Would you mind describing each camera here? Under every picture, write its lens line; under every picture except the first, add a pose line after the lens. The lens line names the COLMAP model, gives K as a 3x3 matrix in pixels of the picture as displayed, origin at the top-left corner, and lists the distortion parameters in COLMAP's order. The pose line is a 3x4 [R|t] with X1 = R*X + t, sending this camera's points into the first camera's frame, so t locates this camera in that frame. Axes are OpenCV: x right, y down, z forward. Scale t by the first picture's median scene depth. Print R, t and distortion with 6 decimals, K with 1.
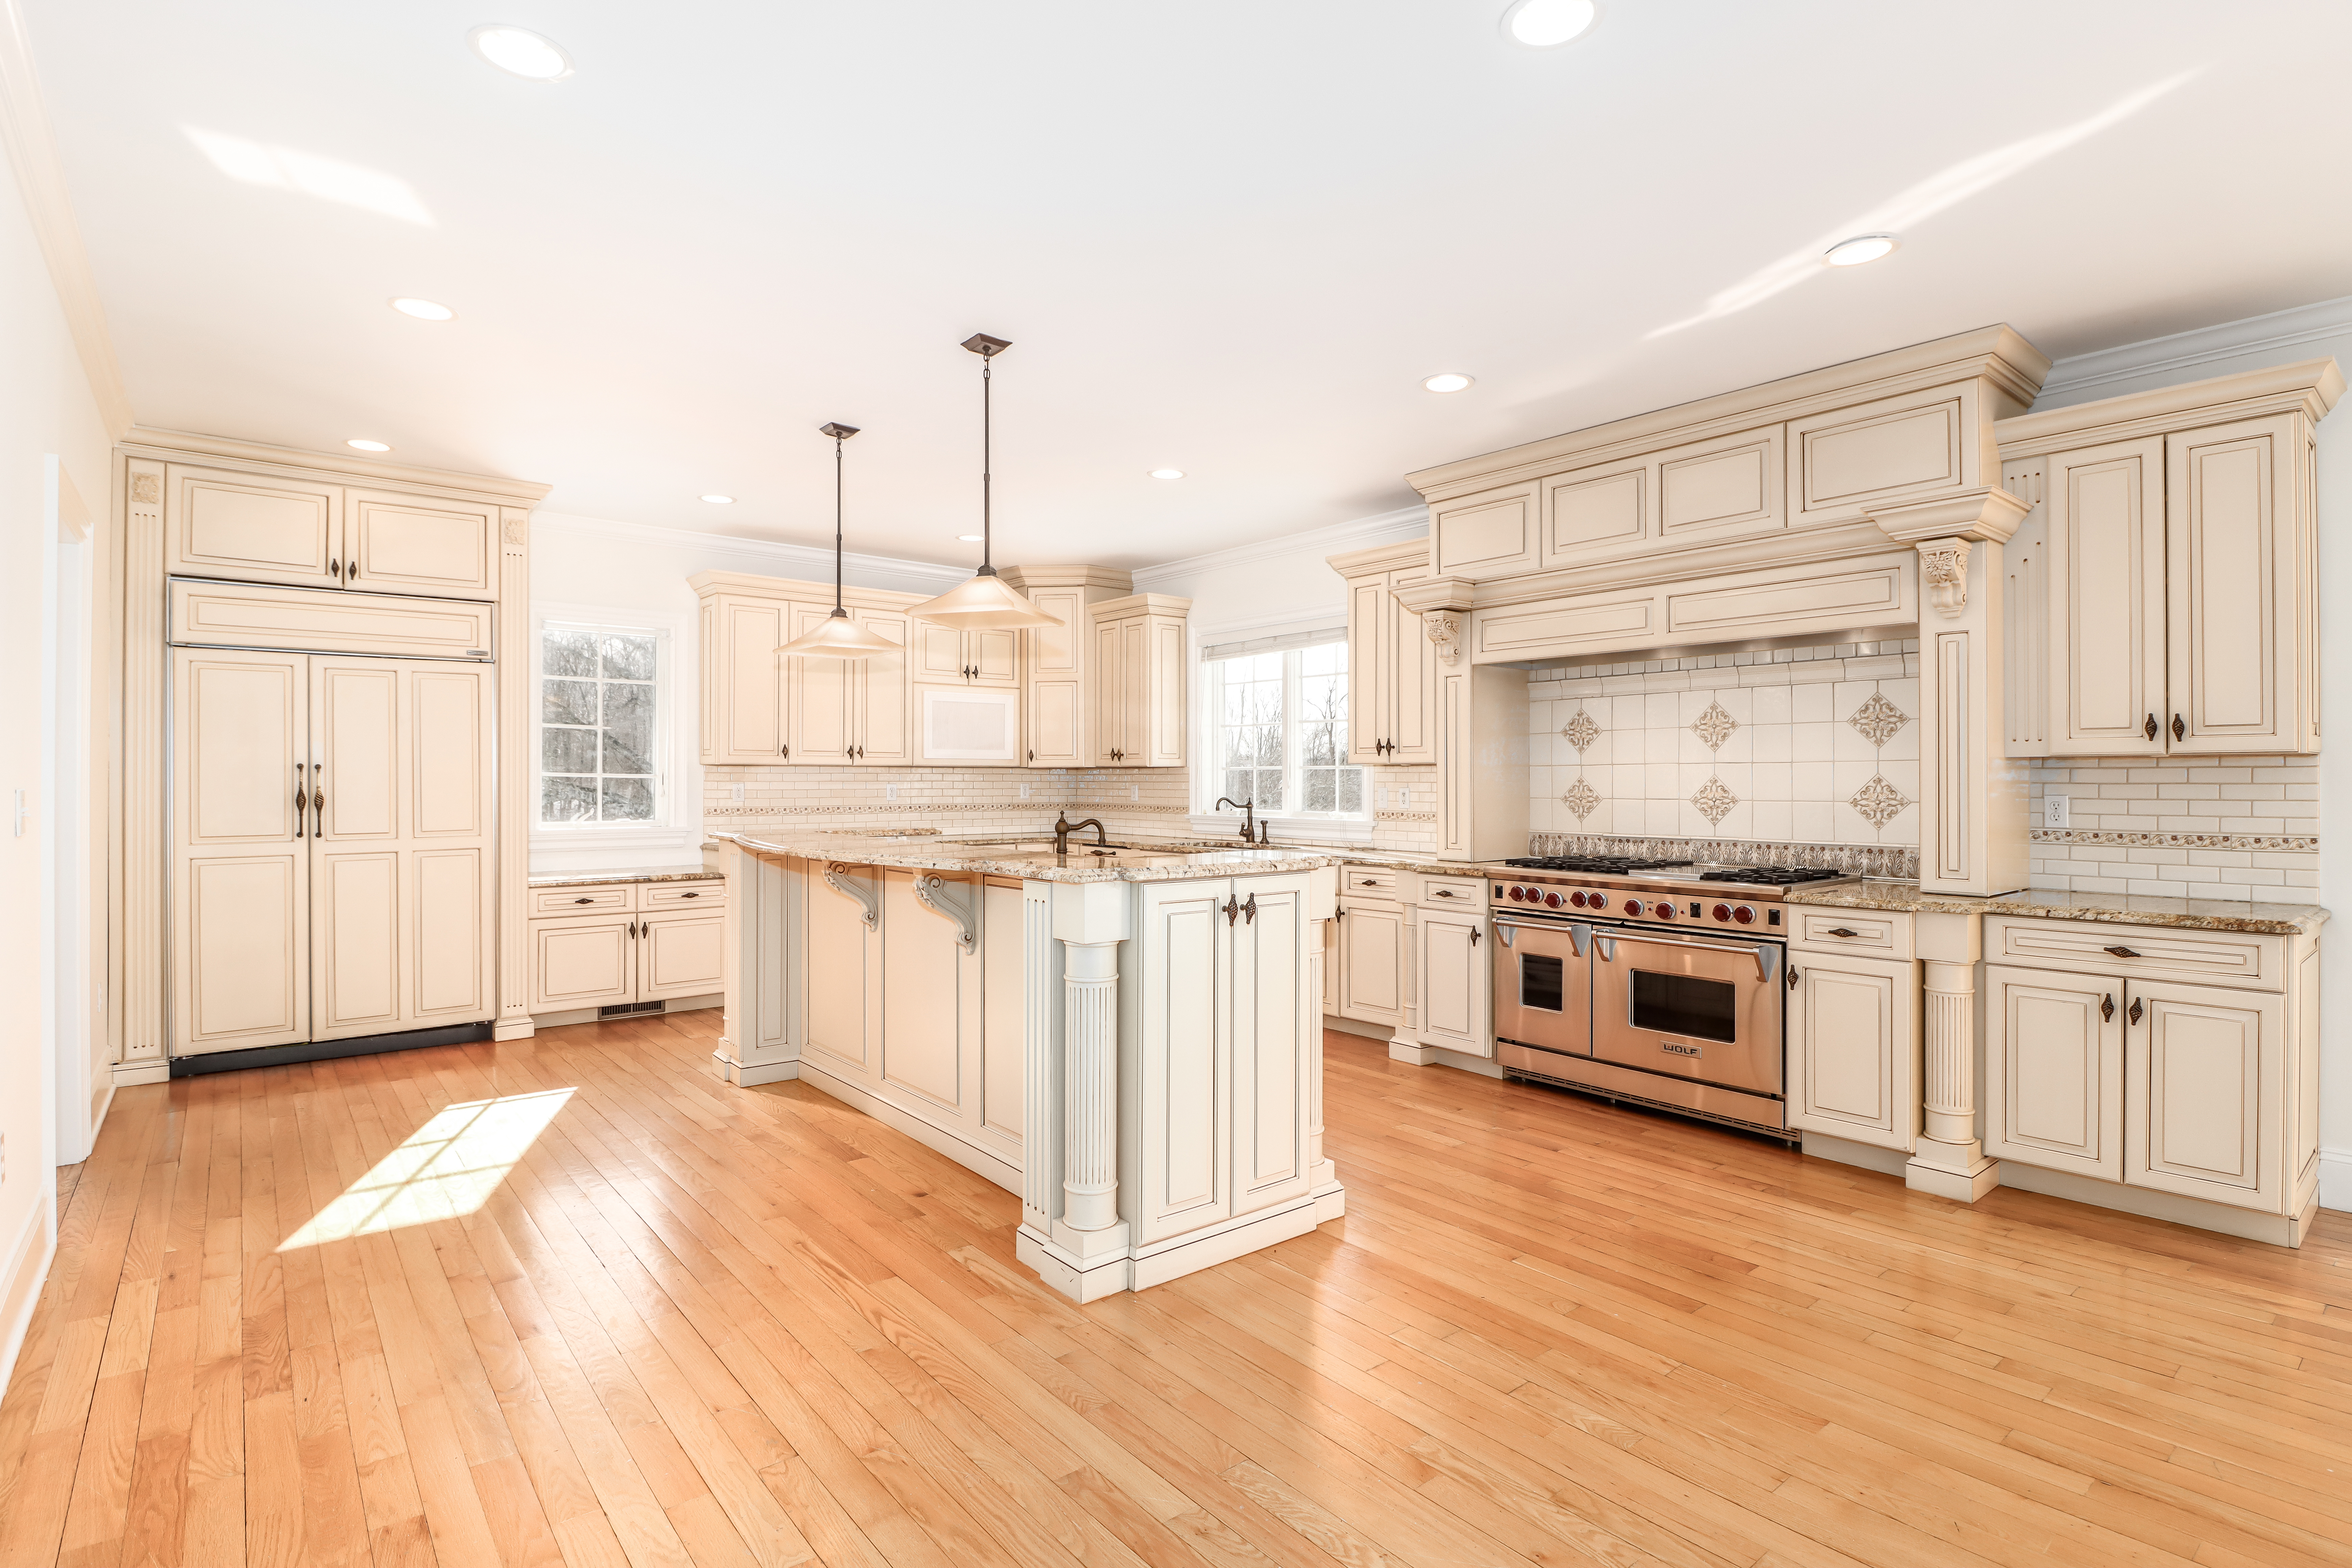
lens RADIAL K [[1123.0, 0, 1176.0], [0, 1123.0, 784.0], [0, 0, 1]] dist [-0.000125, -0.000057]
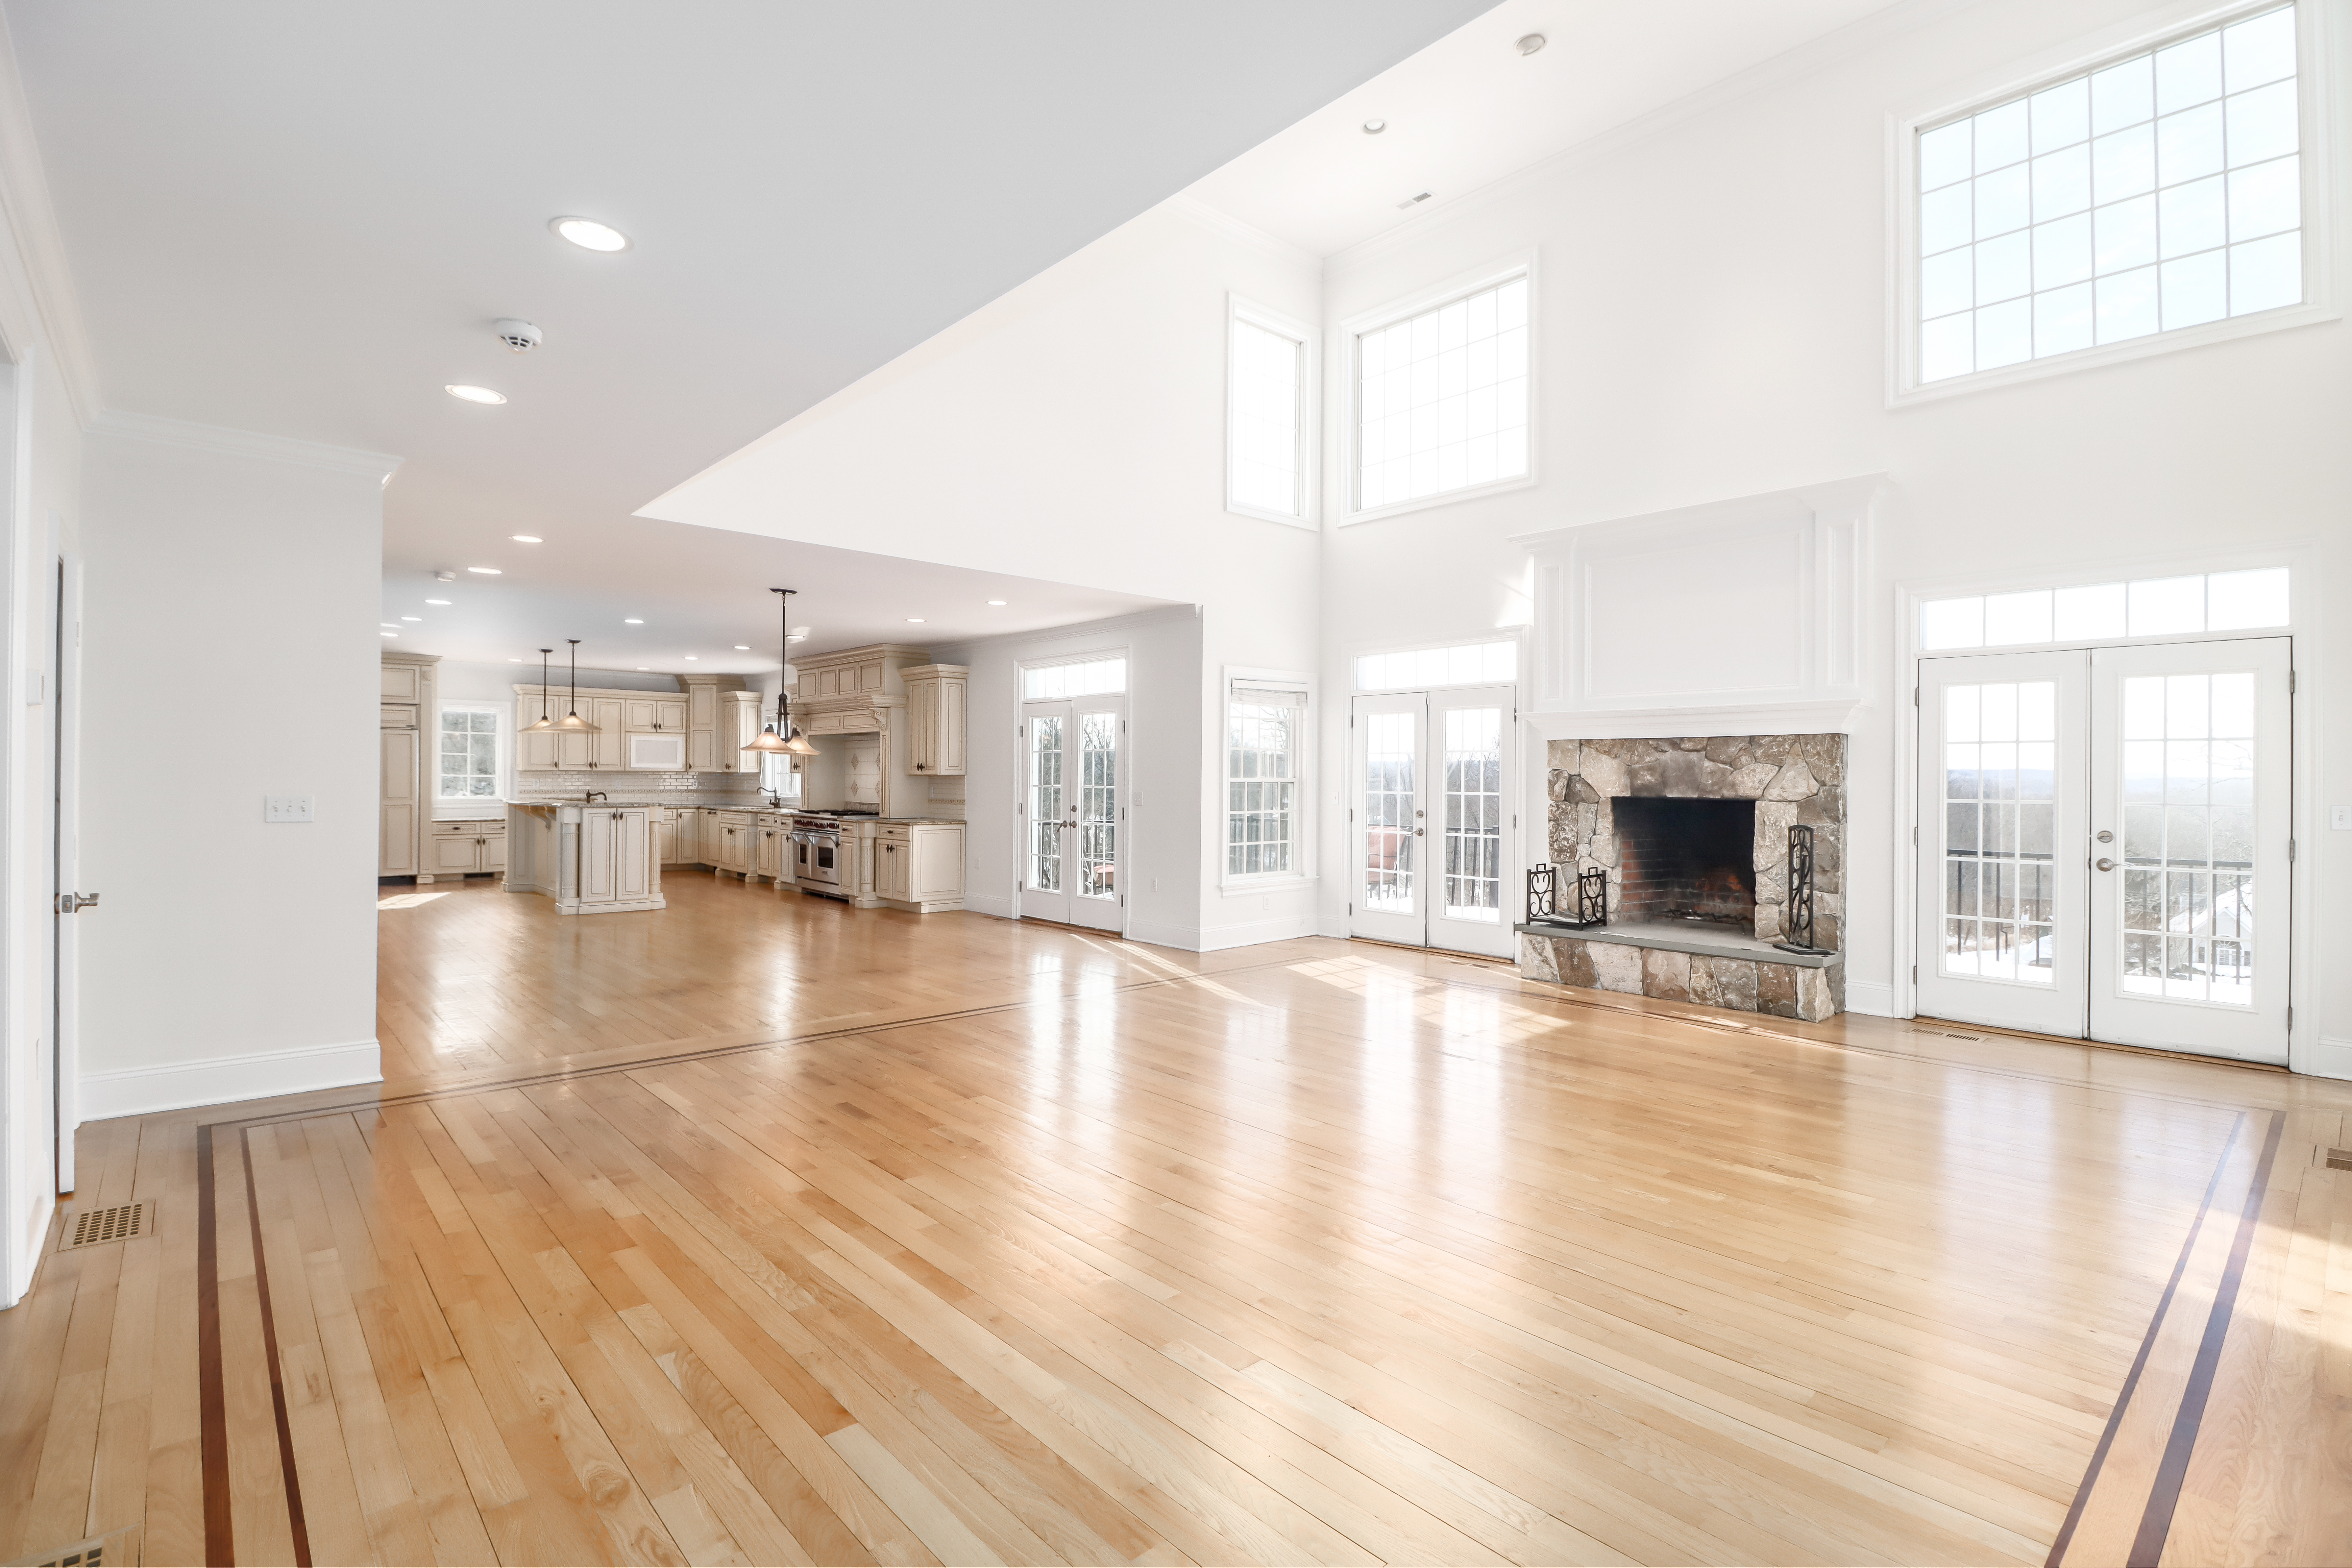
lens RADIAL K [[1084.4, 0, 1181.7], [0, 1084.4, 781.8], [0, 0, 1]] dist [-0.001256, -0.000167]
pose [[0.998957, 0.007404, 0.045068, 0.994624], [-0.007598, 0.999963, 0.004134, -0.017477], [-0.045035, -0.004472, 0.998975, -1.501746]]
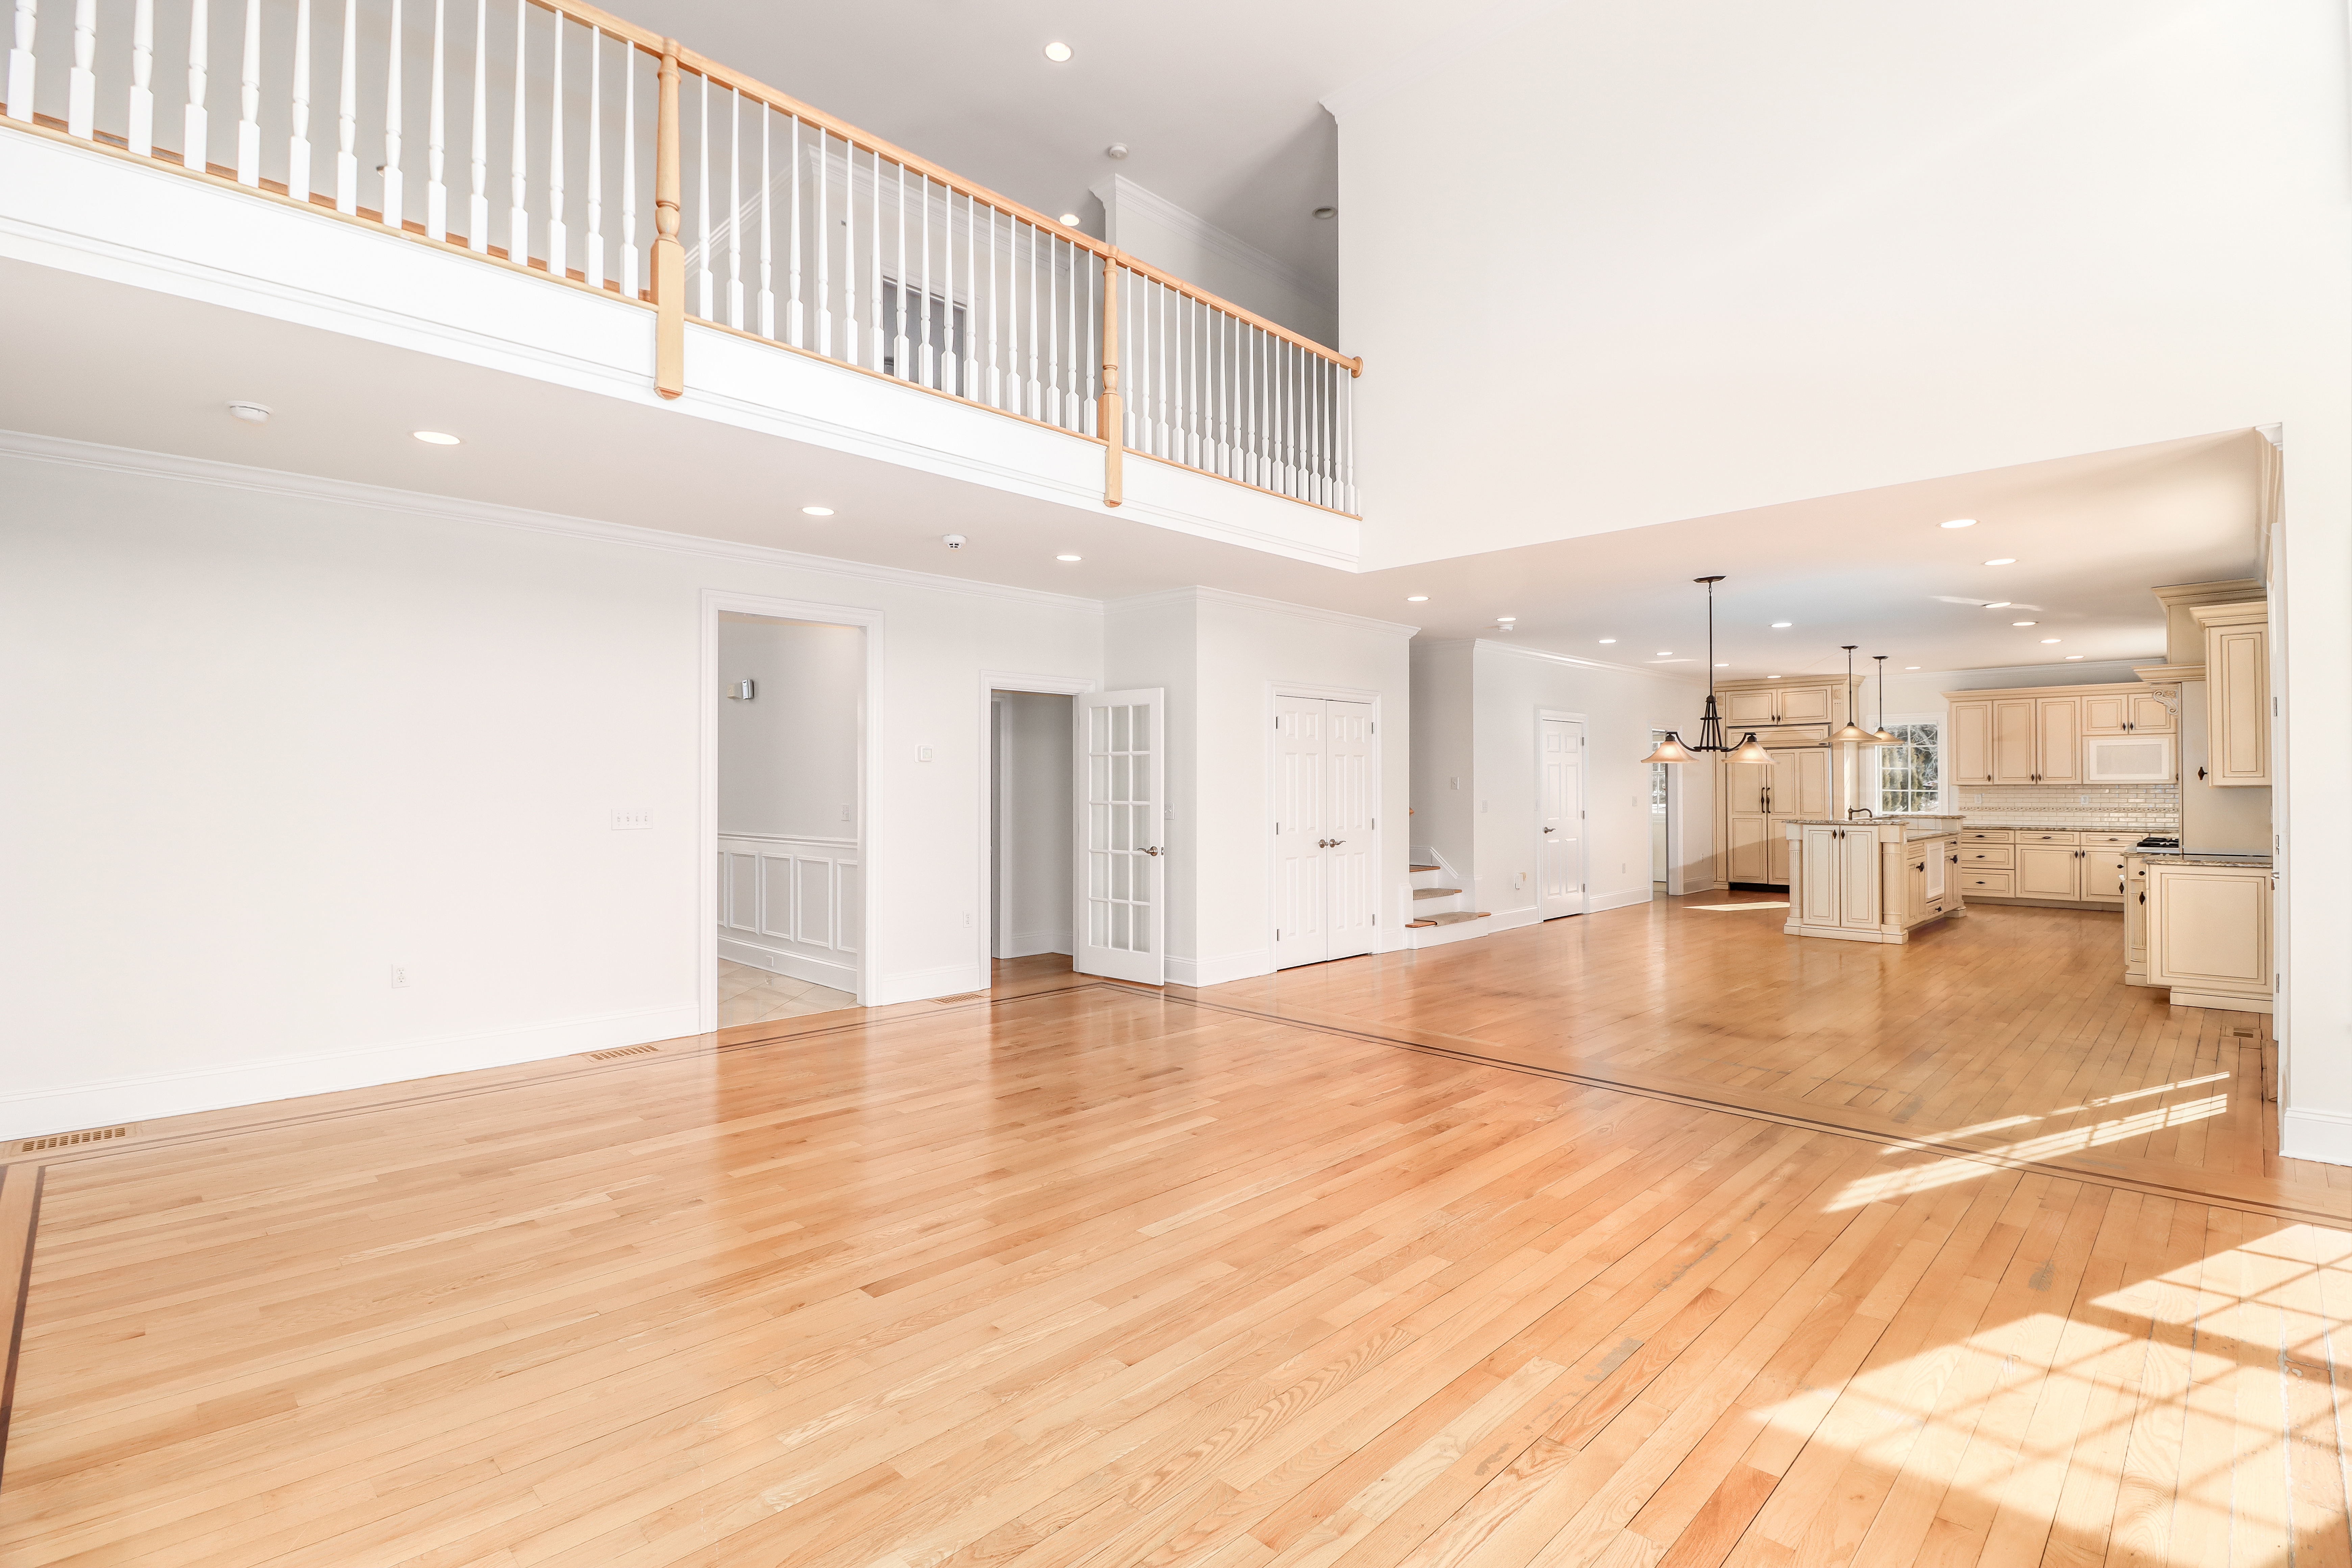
lens RADIAL K [[1084.4, 0, 1181.7], [0, 1084.4, 781.8], [0, 0, 1]] dist [-0.001256, -0.000167]
pose [[0.099668, -0.006911, -0.994997, 1.769086], [0.001910, 0.999975, -0.006754, -0.016491], [0.995019, -0.001227, 0.099679, -0.735165]]
